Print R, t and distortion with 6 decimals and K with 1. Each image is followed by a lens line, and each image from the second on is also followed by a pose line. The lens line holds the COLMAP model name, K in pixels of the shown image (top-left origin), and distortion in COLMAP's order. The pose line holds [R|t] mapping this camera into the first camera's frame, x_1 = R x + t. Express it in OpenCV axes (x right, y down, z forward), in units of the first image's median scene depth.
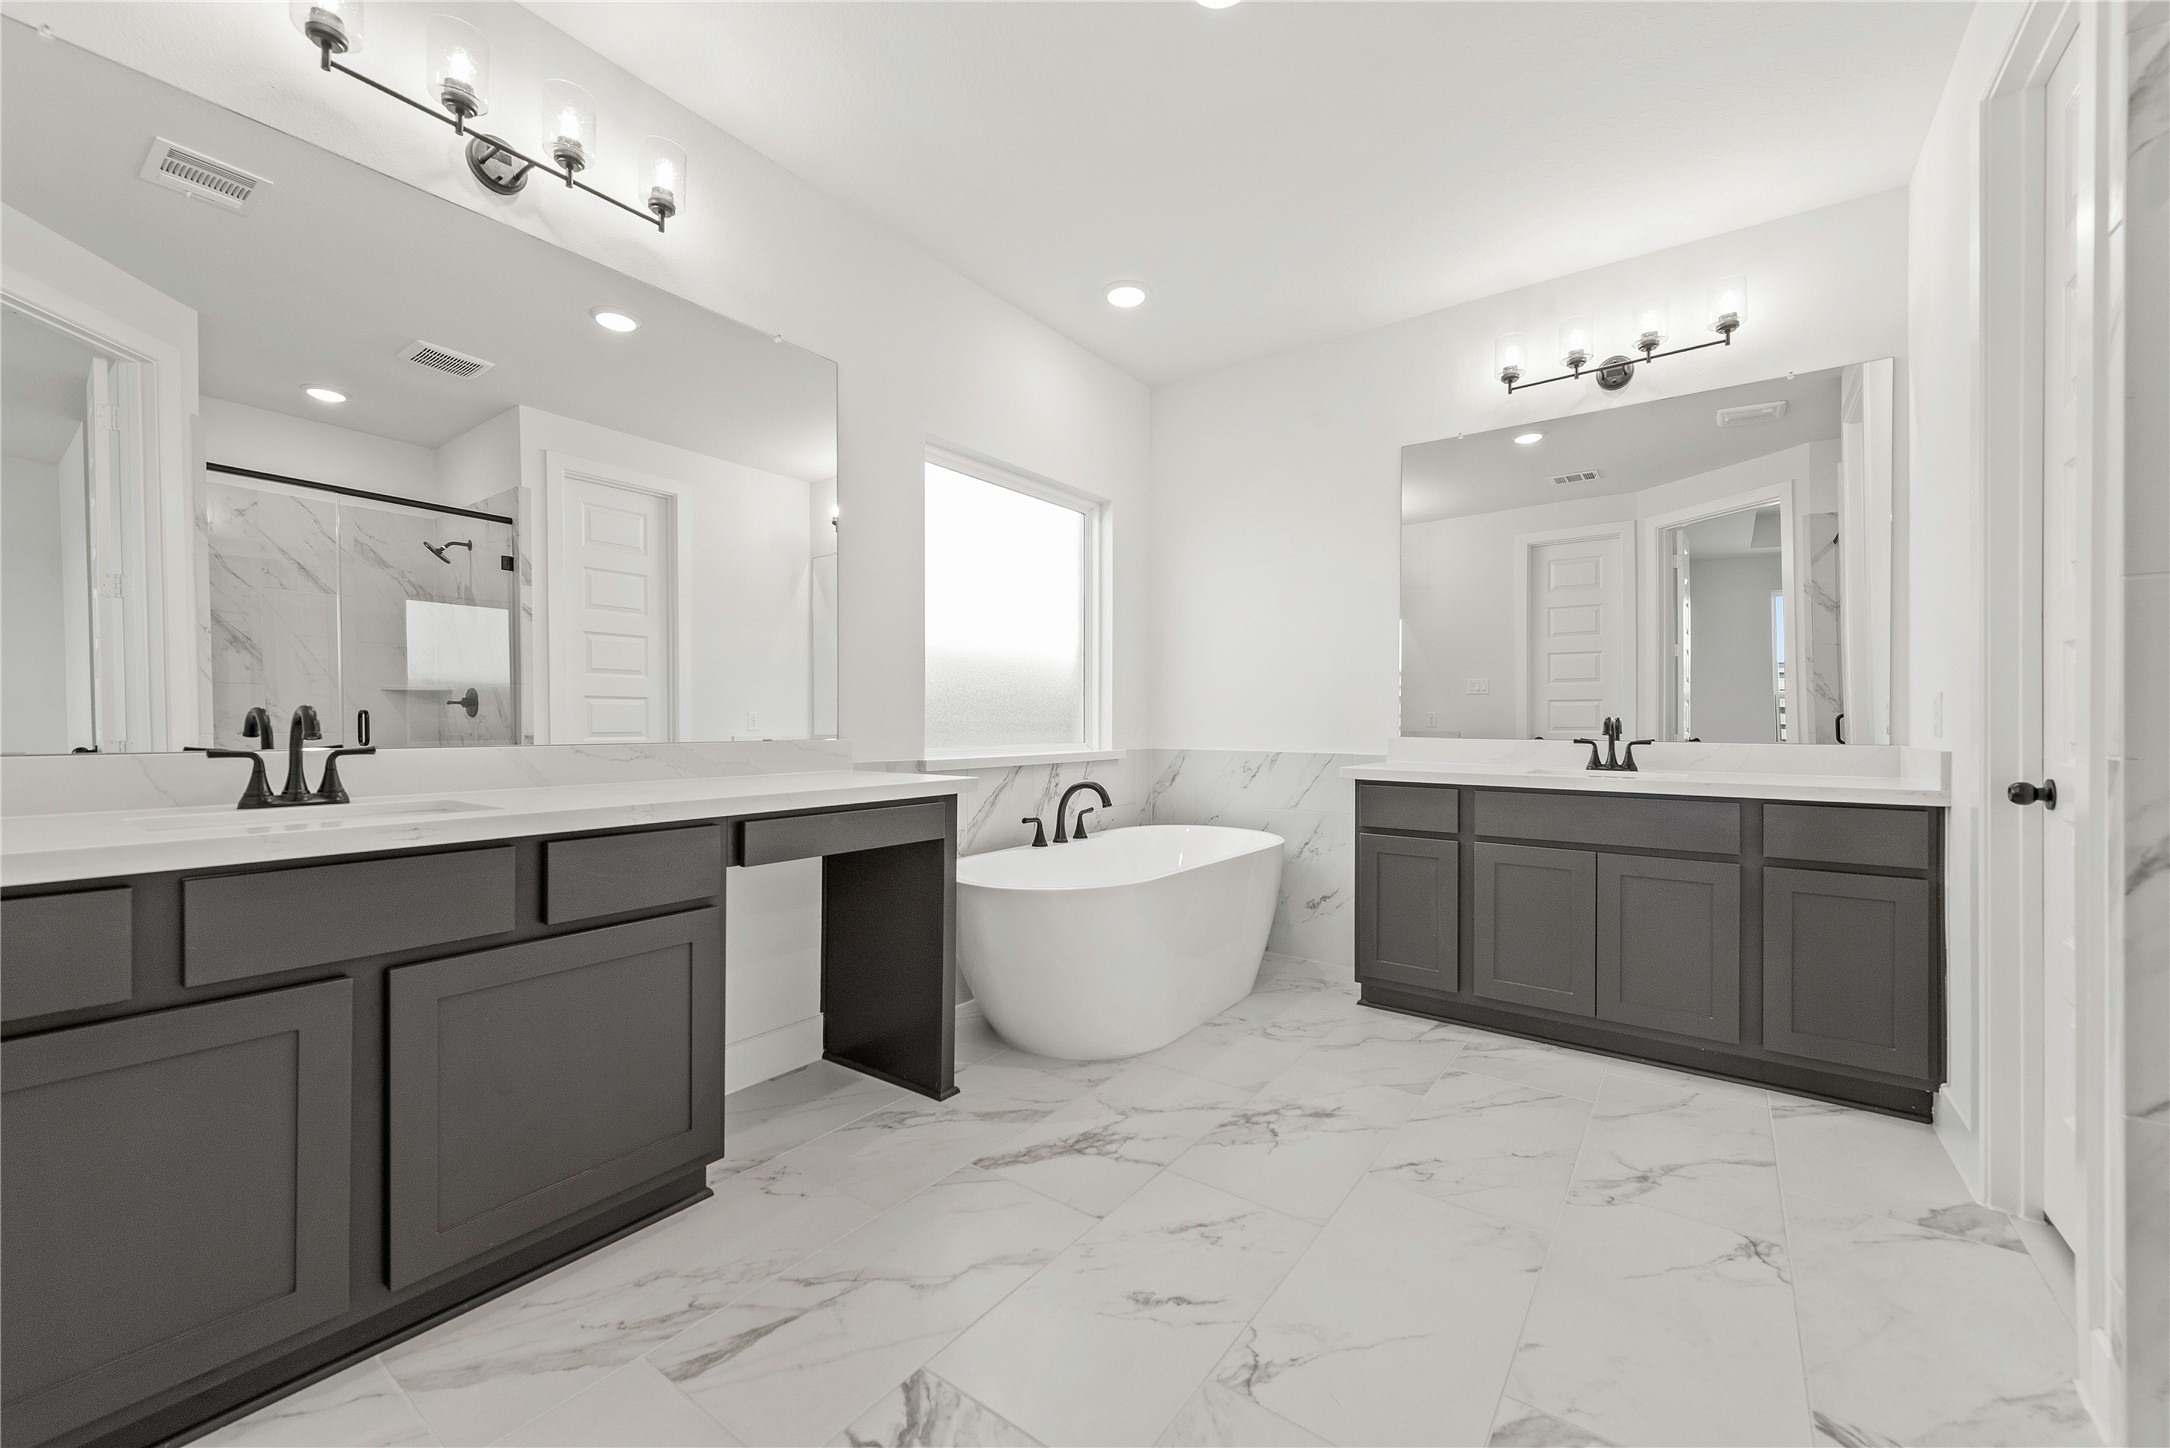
lens RADIAL K [[856.5, 0, 1067.0], [0, 856.5, 725.0], [0, 0, 1]] dist [0.010931, -0.003244]
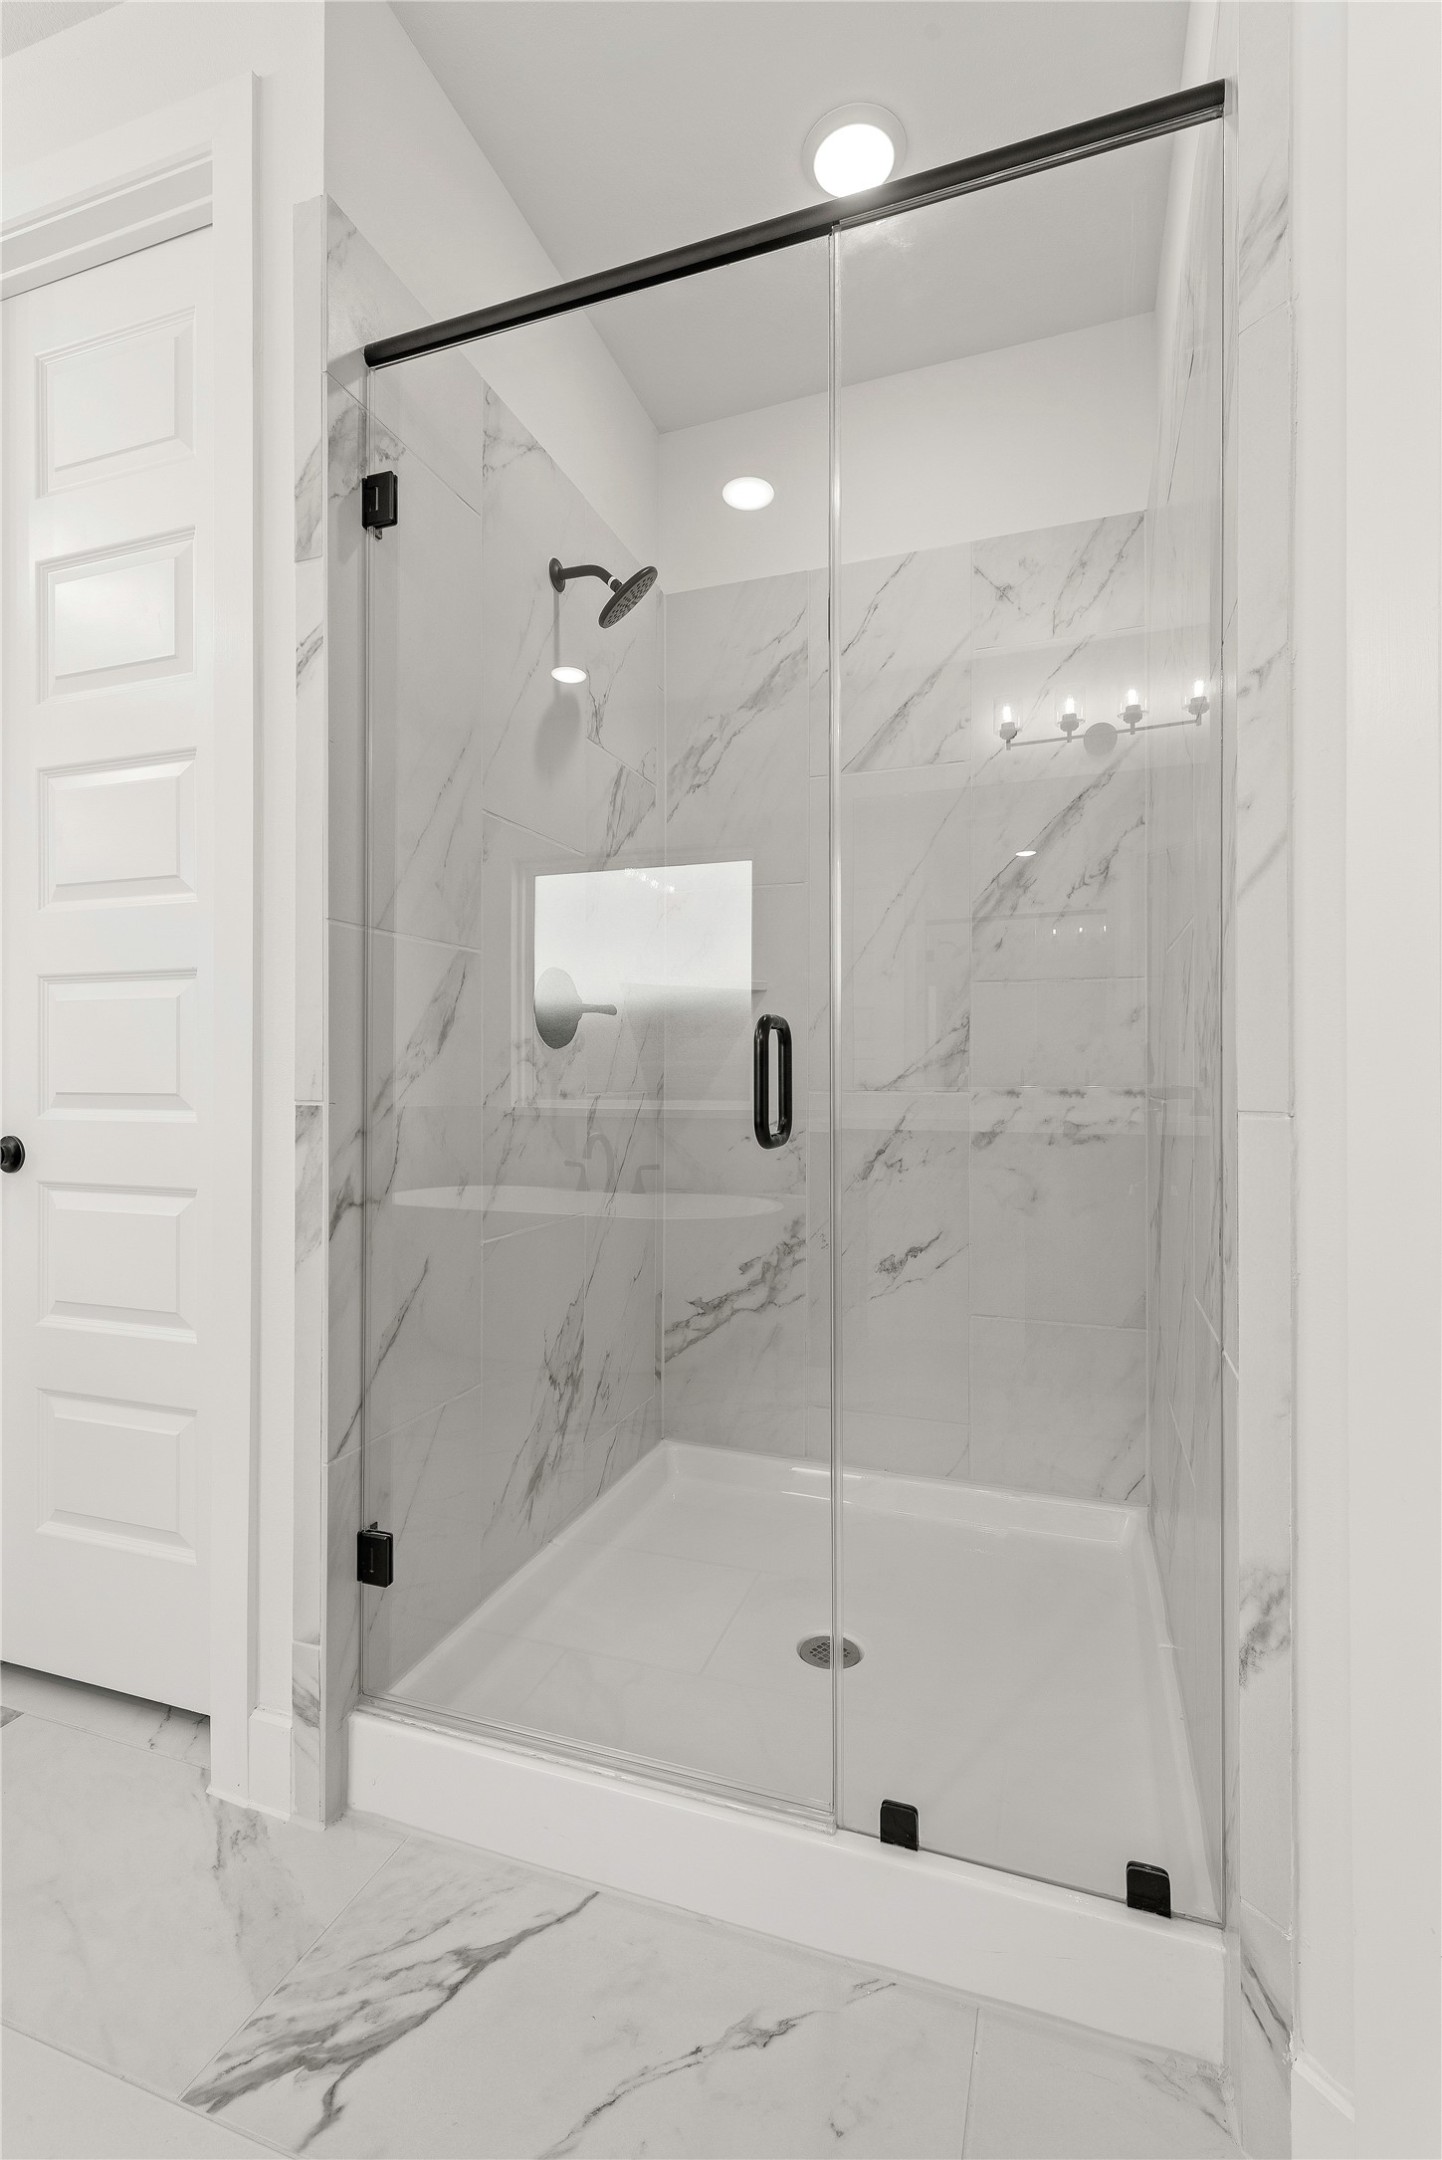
lens RADIAL K [[981.1, 0, 724.8], [0, 981.1, 1072.8], [0, 0, 1]] dist [0.011559, -0.003705]
pose [[-0.300312, 0.002900, 0.953837, 0.005908], [0.004328, 0.999989, -0.001678, 0.003767], [-0.953831, 0.003625, -0.300321, 0.429568]]
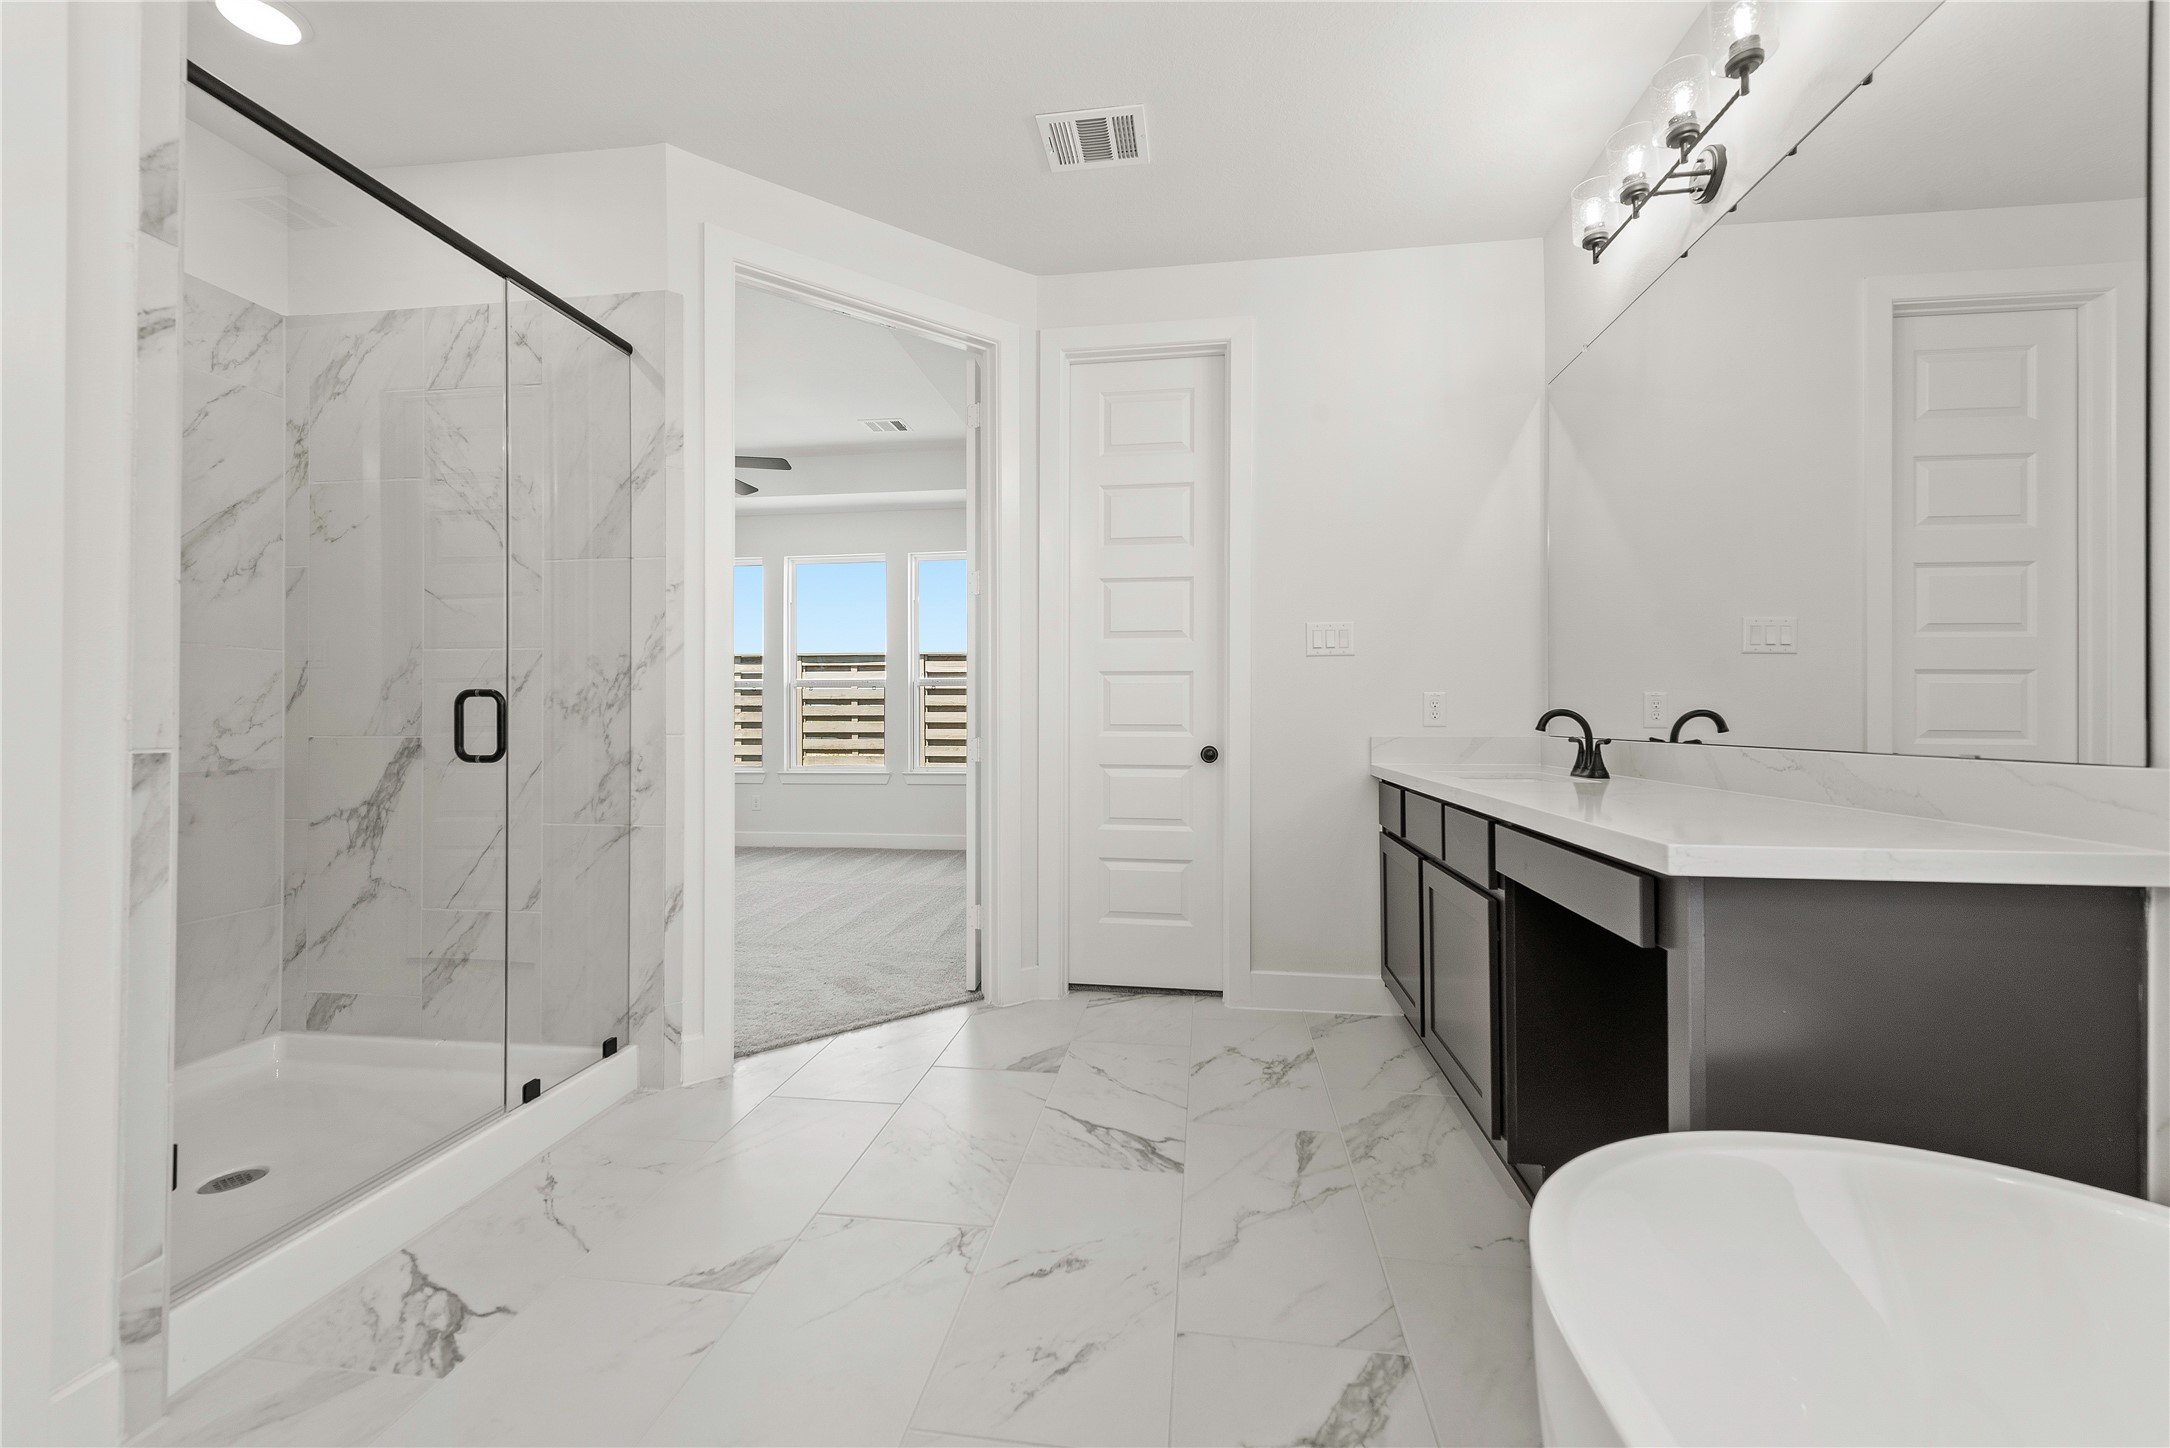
lens RADIAL K [[856.5, 0, 1101.4], [0, 856.5, 715.0], [0, 0, 1]] dist [0.010931, -0.003244]
pose [[-0.863656, -0.004418, -0.504063, 0.368074], [-0.004342, 0.999990, -0.001325, -0.004135], [0.504063, 0.001044, -0.863666, 1.194647]]
